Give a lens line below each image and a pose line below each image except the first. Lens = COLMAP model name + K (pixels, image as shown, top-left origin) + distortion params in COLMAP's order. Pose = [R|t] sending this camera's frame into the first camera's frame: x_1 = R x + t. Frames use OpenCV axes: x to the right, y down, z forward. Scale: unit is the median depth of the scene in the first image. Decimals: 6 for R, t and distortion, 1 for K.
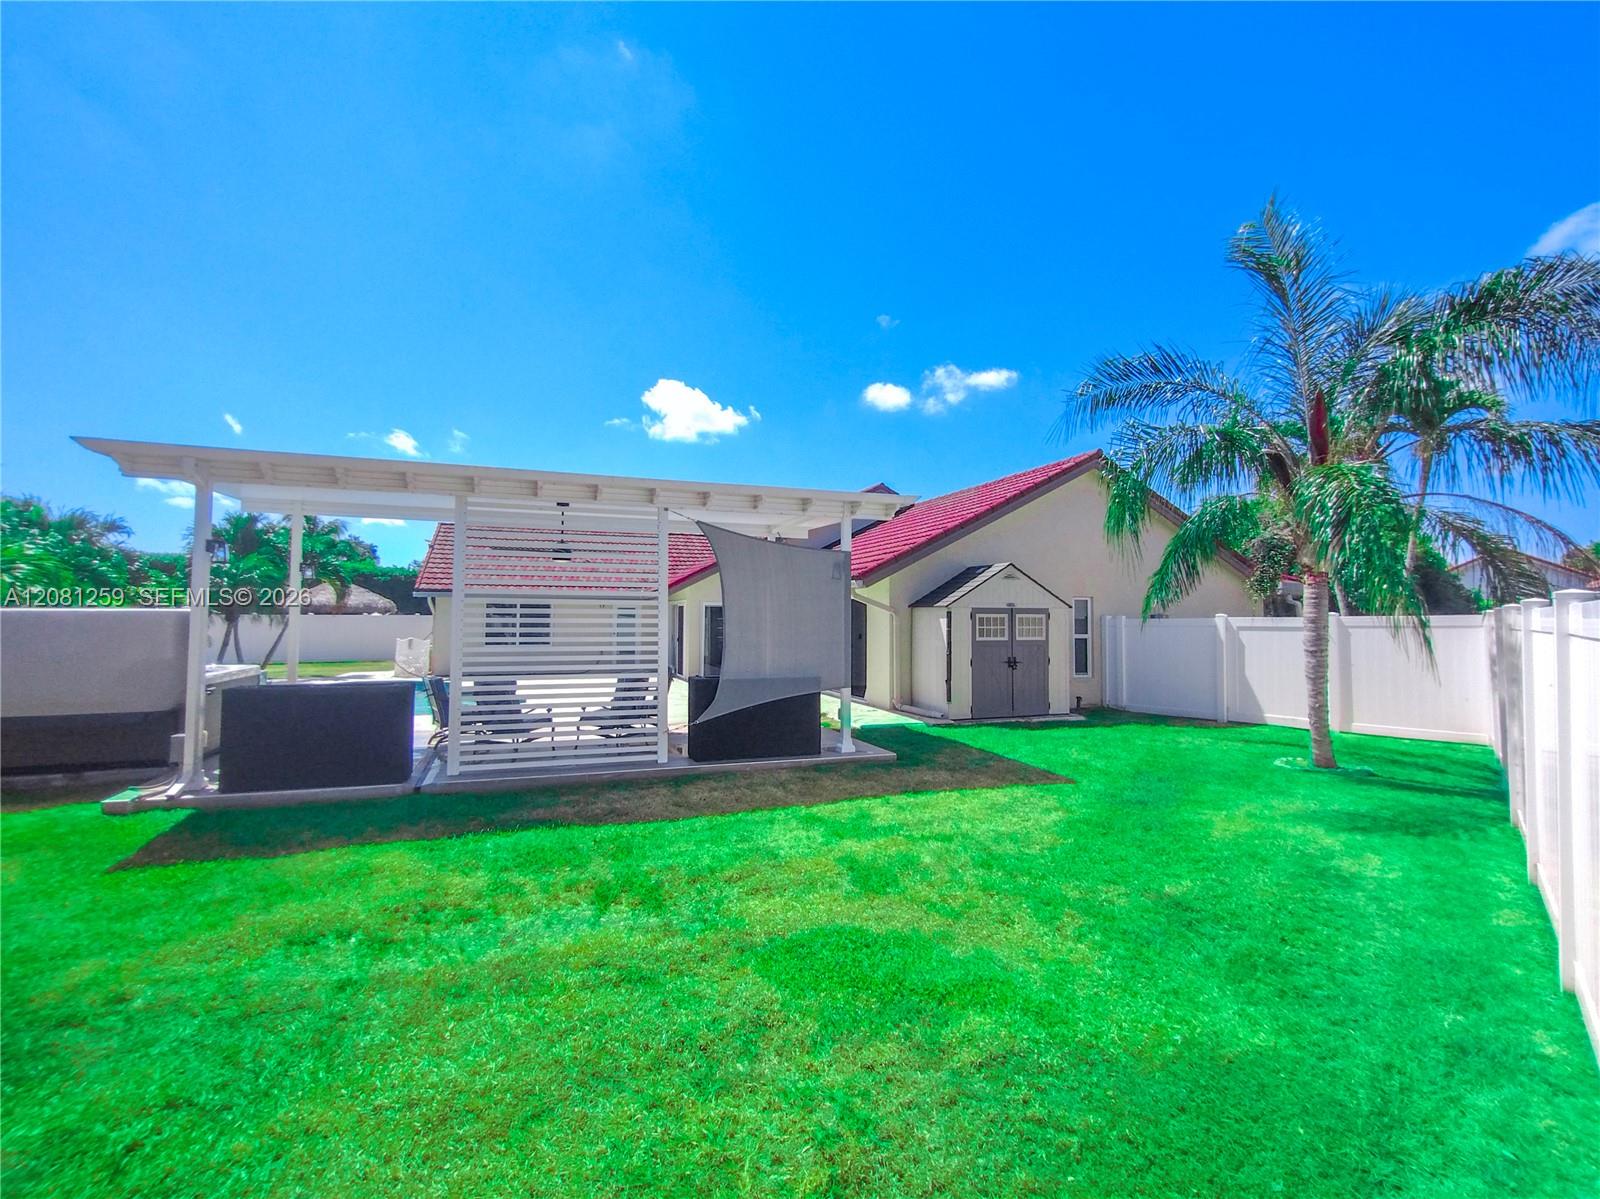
lens RADIAL K [[732.5, 0, 806.7], [0, 732.5, 596.6], [0, 0, 1]] dist [0.003664, -0.002584]
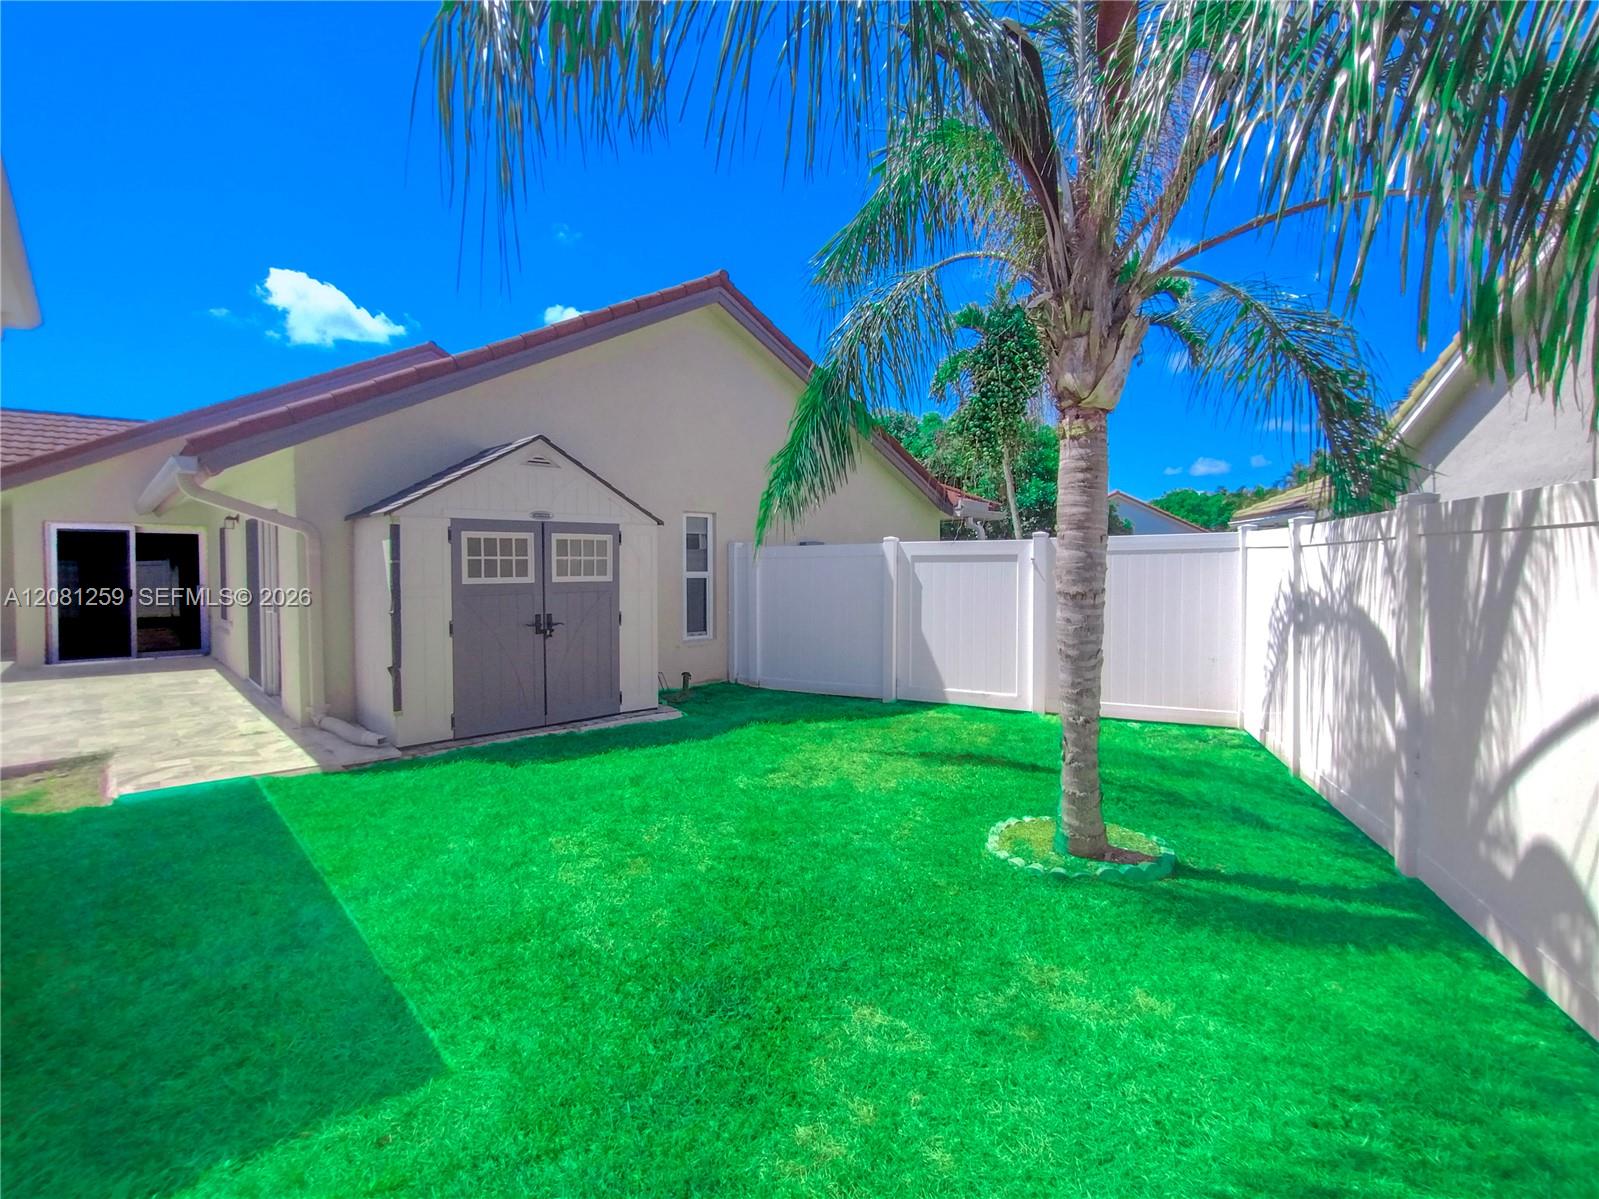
lens RADIAL K [[732.1, 0, 798.4], [0, 732.1, 598.4], [0, 0, 1]] dist [0.003664, -0.002584]
pose [[0.926071, -0.024254, 0.376569, 0.251622], [-0.004832, 0.997088, 0.076103, 0.029790], [-0.377318, -0.072296, 0.923257, 0.440745]]
